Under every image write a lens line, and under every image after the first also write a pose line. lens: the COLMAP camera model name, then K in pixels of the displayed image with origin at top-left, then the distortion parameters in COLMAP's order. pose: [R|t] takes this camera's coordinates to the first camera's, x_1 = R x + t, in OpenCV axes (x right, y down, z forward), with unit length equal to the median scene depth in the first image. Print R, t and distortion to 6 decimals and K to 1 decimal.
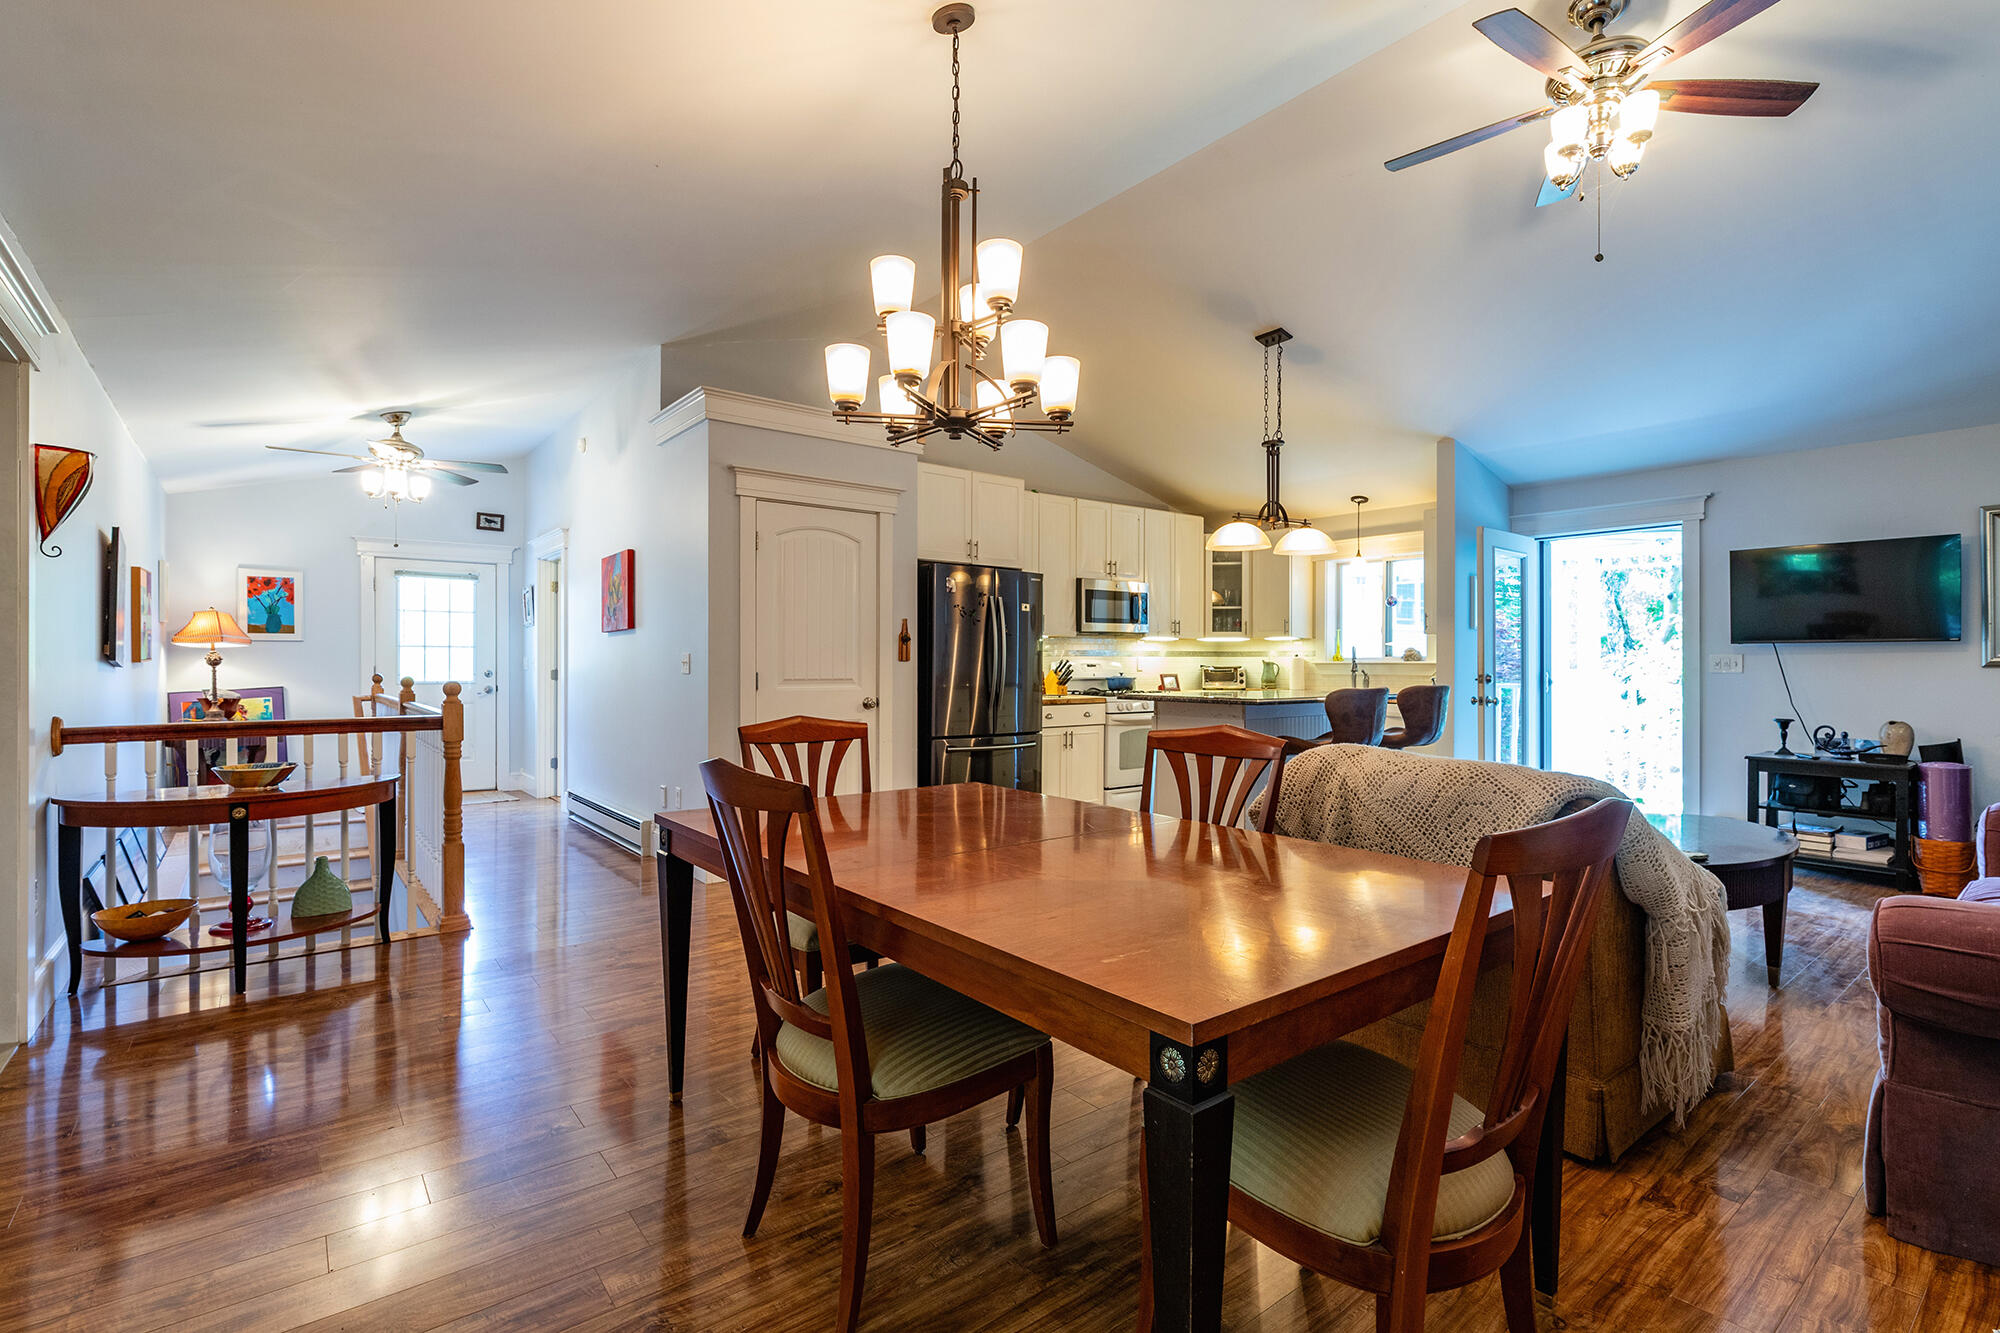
lens RADIAL K [[940.1, 0, 989.5], [0, 940.1, 662.5], [0, 0, 1]] dist [-0.009908, -0.000915]
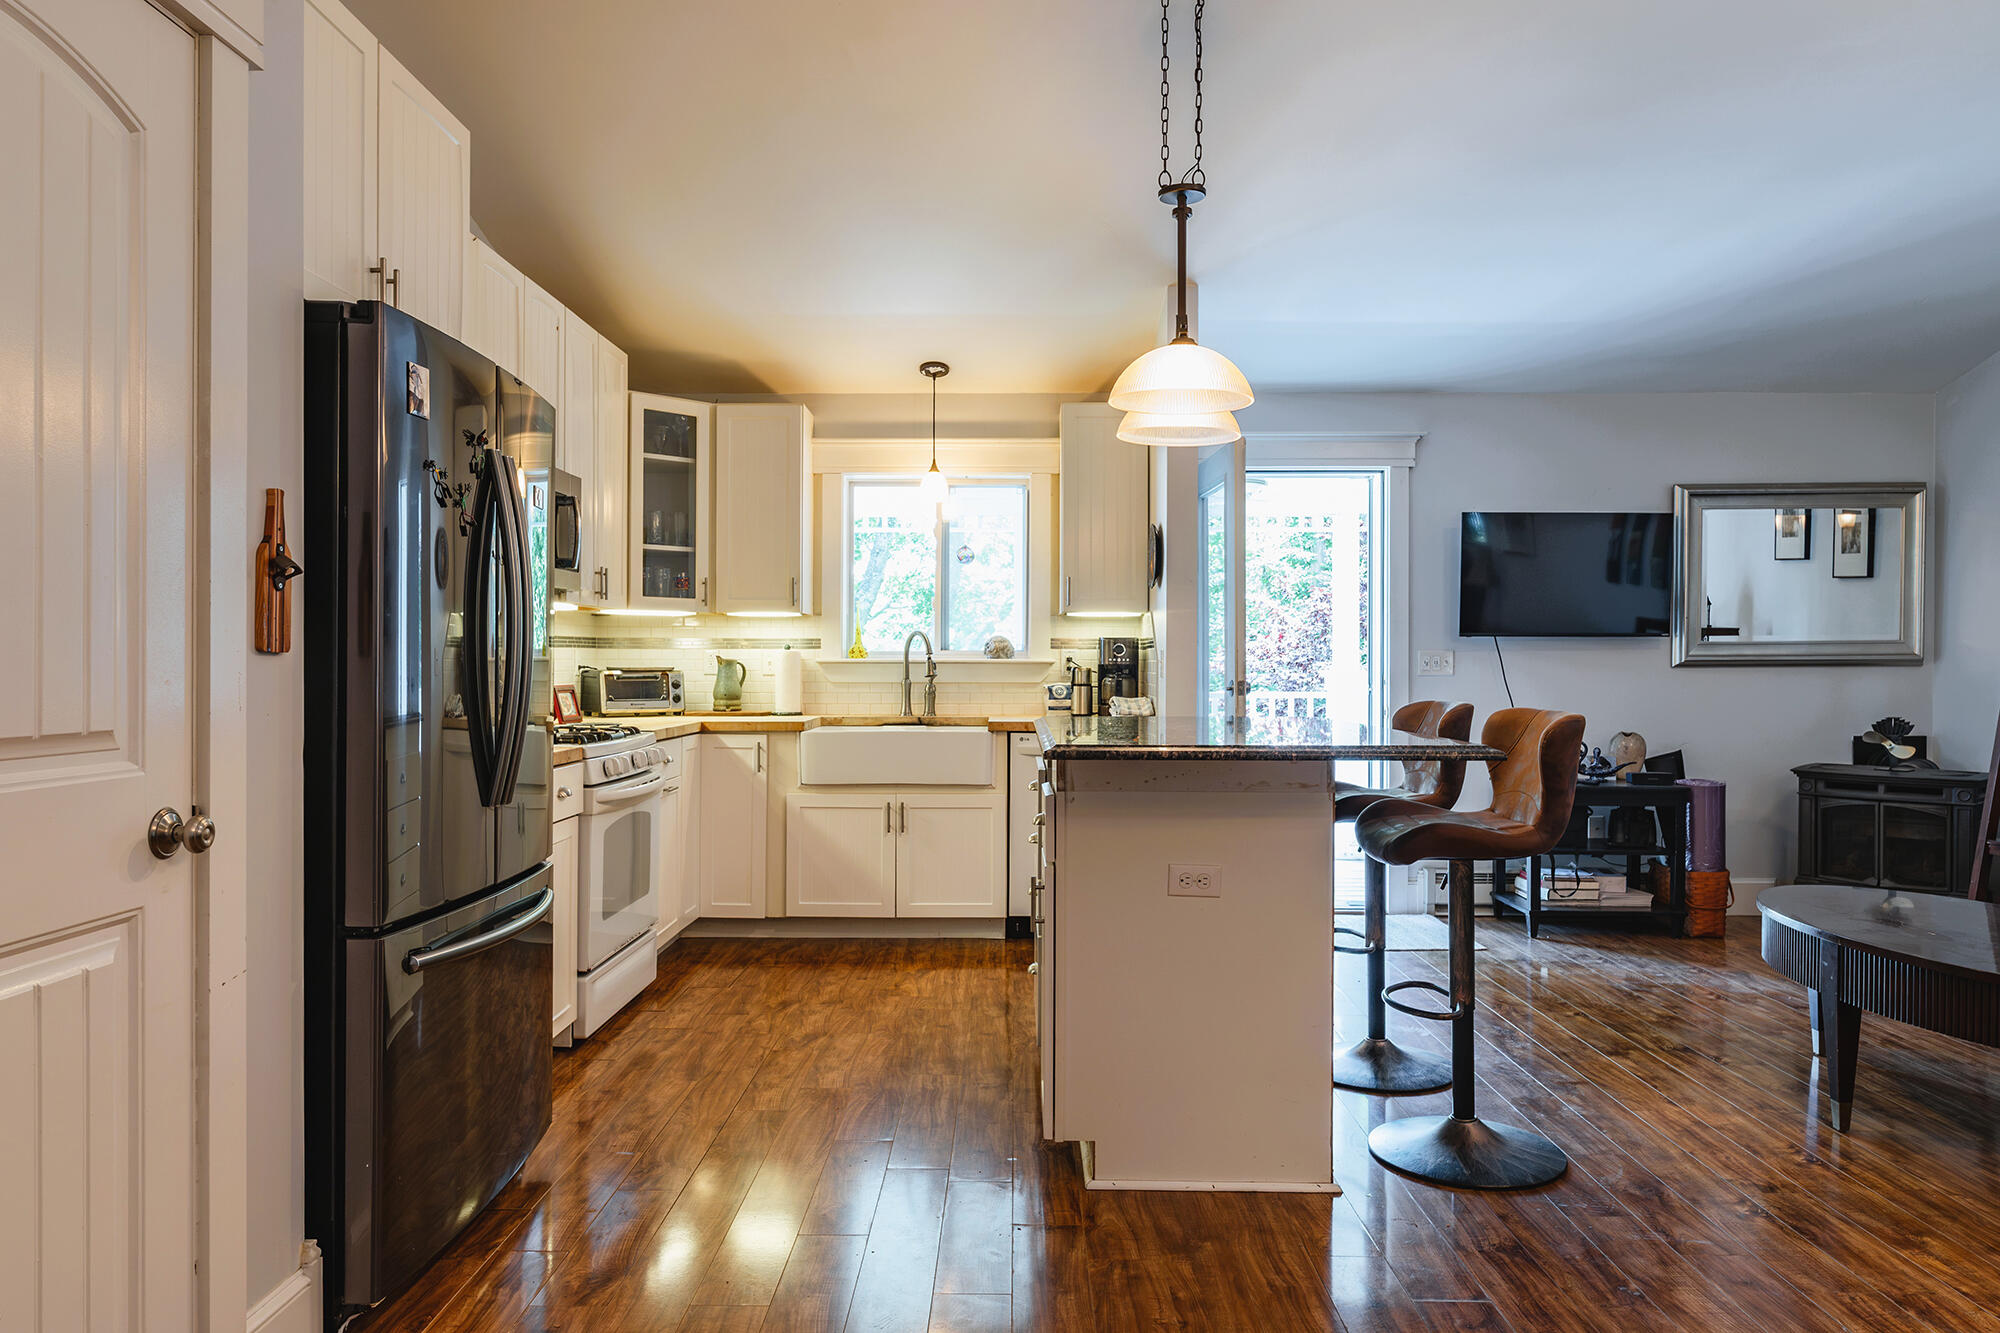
lens RADIAL K [[1315.4, 0, 1013.0], [0, 1315.4, 667.2], [0, 0, 1]] dist [-0.010998, 0.007154]
pose [[0.631819, -0.001050, 0.775115, -0.296101], [-0.001899, 0.999994, 0.002903, 0.003219], [-0.775113, -0.003306, 0.631814, 0.721654]]
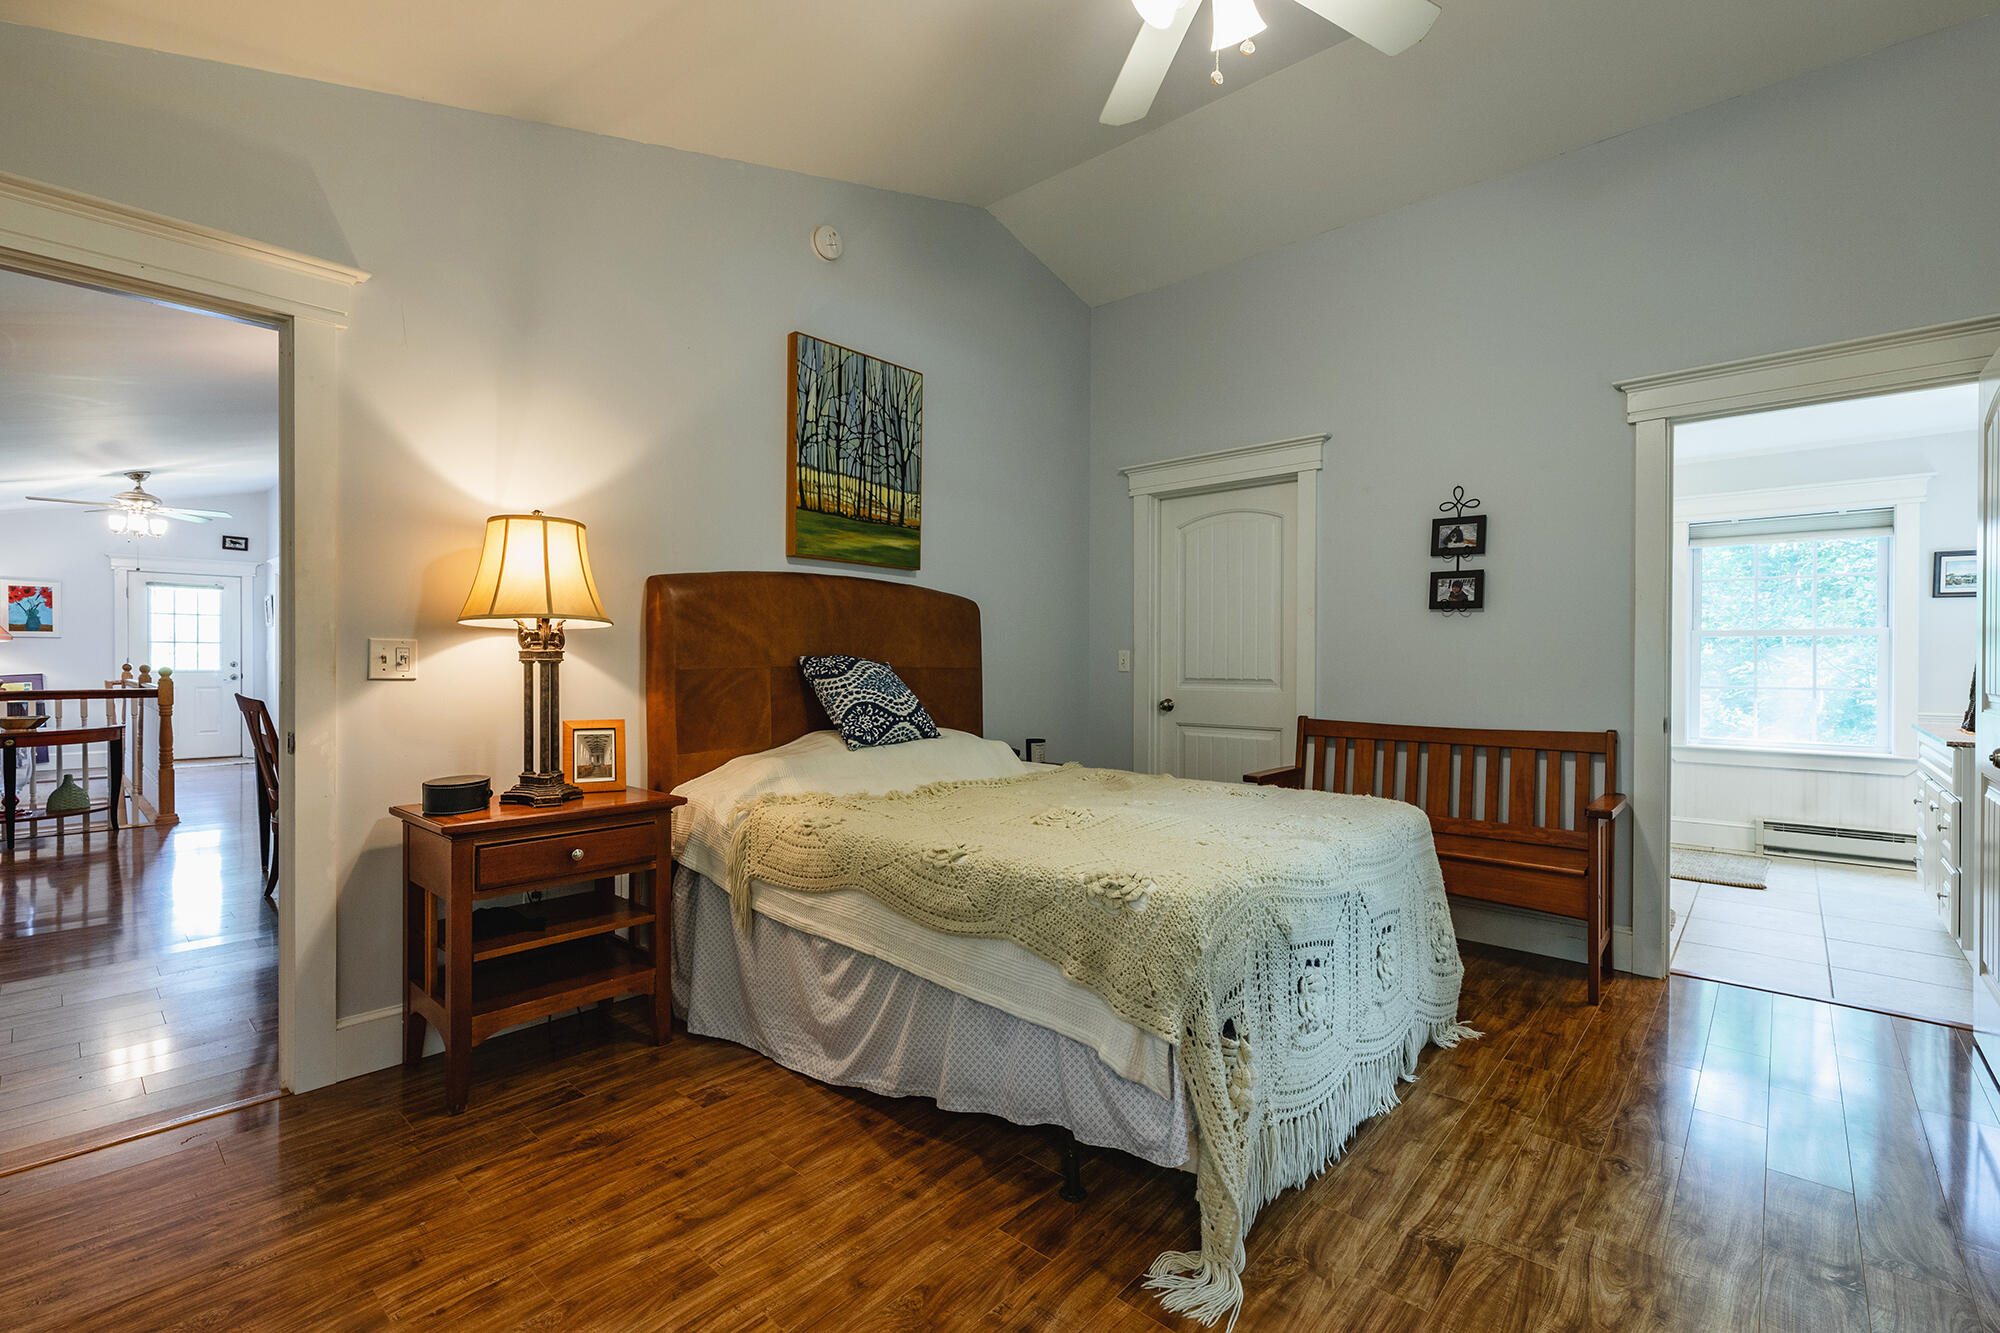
lens RADIAL K [[912.9, 0, 999.7], [0, 912.9, 668.1], [0, 0, 1]] dist [-0.004230, 0.003380]
pose [[0.987174, 0.003165, 0.159615, 0.498555], [-0.004682, 0.999947, 0.009126, 0.001983], [-0.159577, -0.009757, 0.987137, -0.651083]]
